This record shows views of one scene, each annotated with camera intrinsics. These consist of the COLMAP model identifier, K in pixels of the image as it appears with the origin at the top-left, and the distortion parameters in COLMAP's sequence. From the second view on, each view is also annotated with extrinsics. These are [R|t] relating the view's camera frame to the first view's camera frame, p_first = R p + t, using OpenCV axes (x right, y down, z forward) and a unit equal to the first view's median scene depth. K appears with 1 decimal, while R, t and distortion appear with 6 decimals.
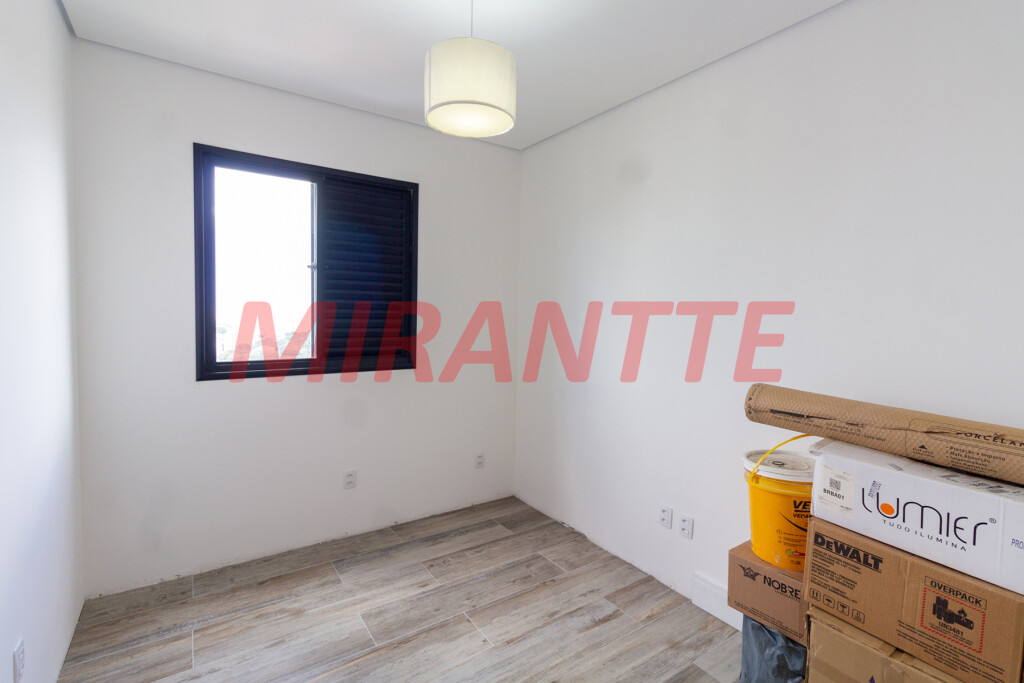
lens RADIAL K [[475.9, 0, 514.4], [0, 475.9, 348.6], [0, 0, 1]] dist [0.000935, 0.001501]
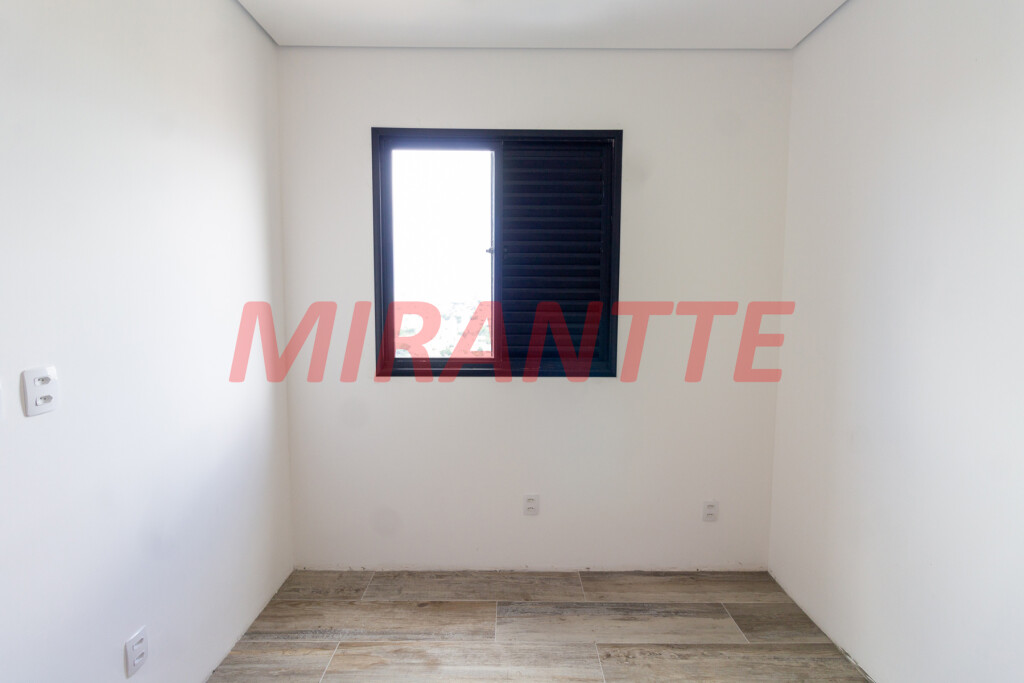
lens RADIAL K [[475.9, 0, 511.6], [0, 475.9, 340.6], [0, 0, 1]] dist [0.000935, 0.001501]
pose [[0.828248, 0.032870, -0.559397, 0.090217], [-0.032287, 0.999419, 0.010922, -0.021476], [0.559431, 0.009015, 0.828828, 0.315173]]
